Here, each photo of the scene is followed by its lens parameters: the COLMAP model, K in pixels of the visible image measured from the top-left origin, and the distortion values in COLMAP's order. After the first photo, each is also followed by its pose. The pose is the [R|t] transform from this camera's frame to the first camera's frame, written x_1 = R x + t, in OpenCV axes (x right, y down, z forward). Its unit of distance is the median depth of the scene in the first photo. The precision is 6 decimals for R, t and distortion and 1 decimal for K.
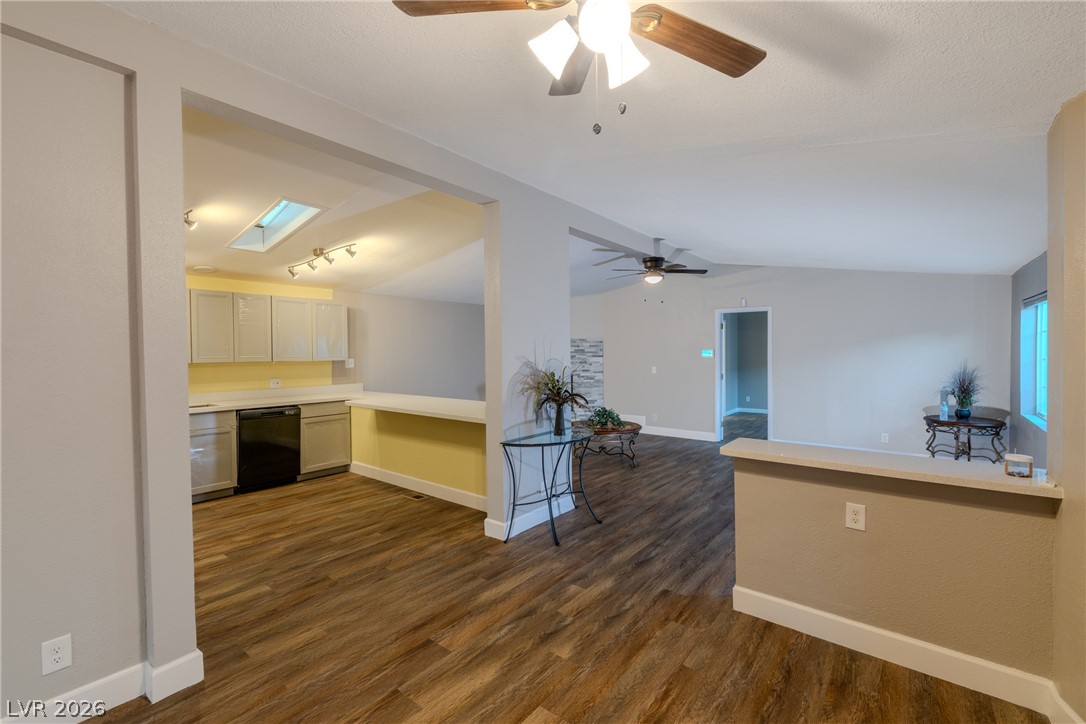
lens RADIAL K [[468.1, 0, 541.1], [0, 468.1, 358.6], [0, 0, 1]] dist [-0.002700, 0.000133]
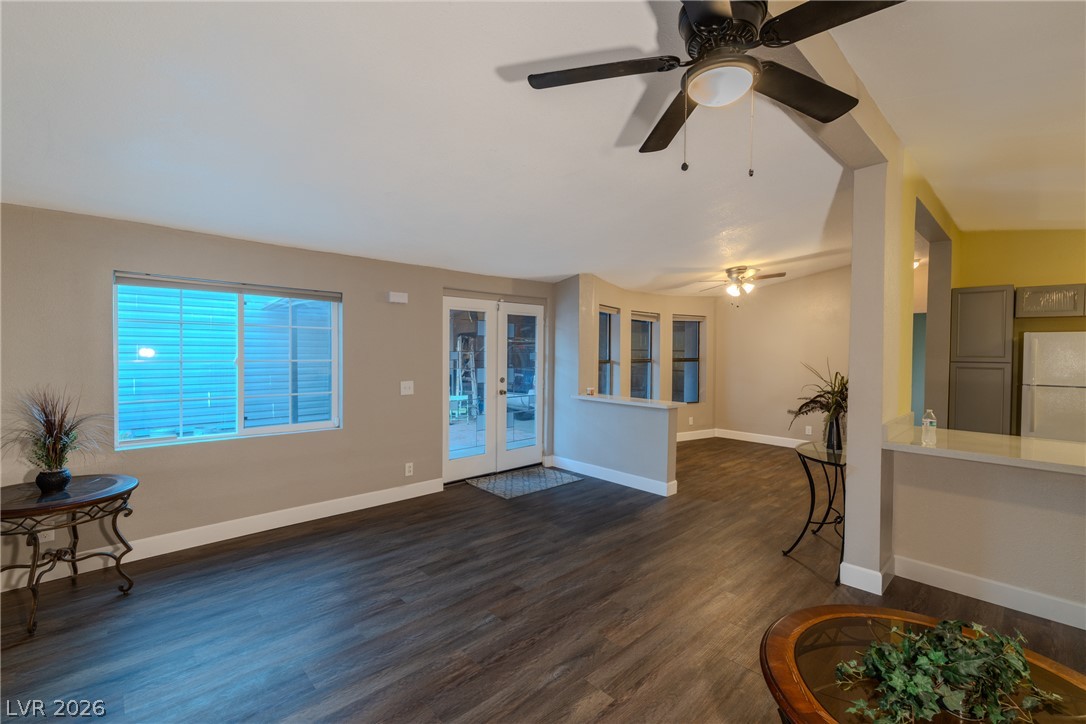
lens RADIAL K [[468.1, 0, 540.7], [0, 468.1, 360.0], [0, 0, 1]] dist [-0.002700, 0.000133]
pose [[-0.989410, -0.005702, 0.145037, 0.362885], [-0.000315, 0.999310, 0.037136, -0.027808], [-0.145149, 0.036697, -0.988729, 1.540601]]
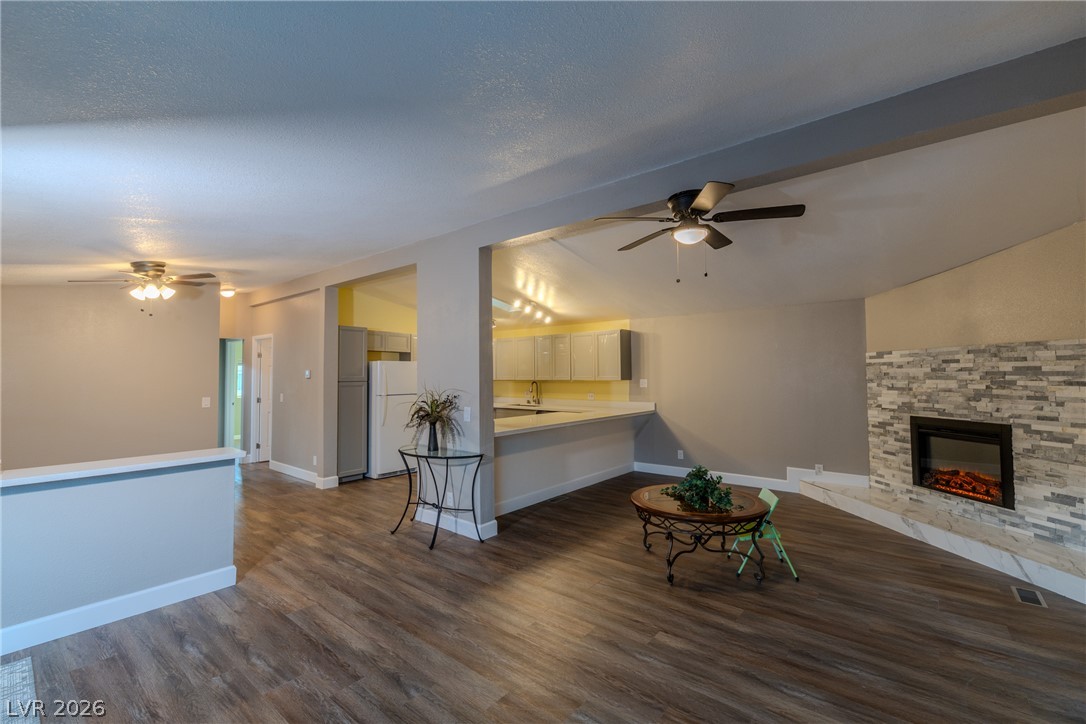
lens RADIAL K [[468.1, 0, 539.0], [0, 468.1, 357.9], [0, 0, 1]] dist [-0.002700, 0.000133]
pose [[-0.020251, -0.028513, -0.999388, 0.911684], [-0.008296, 0.999564, -0.028350, -0.021142], [0.999761, 0.007717, -0.020478, 1.011755]]
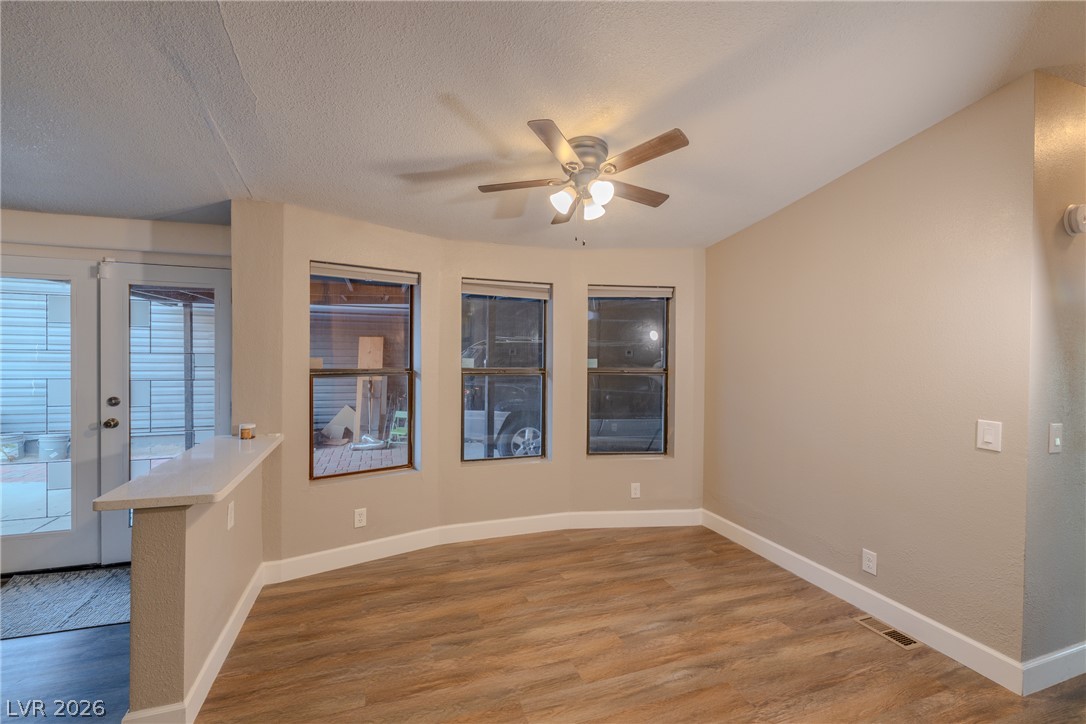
lens RADIAL K [[468.1, 0, 538.9], [0, 468.1, 357.2], [0, 0, 1]] dist [-0.002700, 0.000133]
pose [[-0.844131, -0.010363, 0.536037, -0.196692], [-0.000247, 0.999821, 0.018940, -0.009818], [-0.536137, 0.015856, -0.843982, 0.691338]]
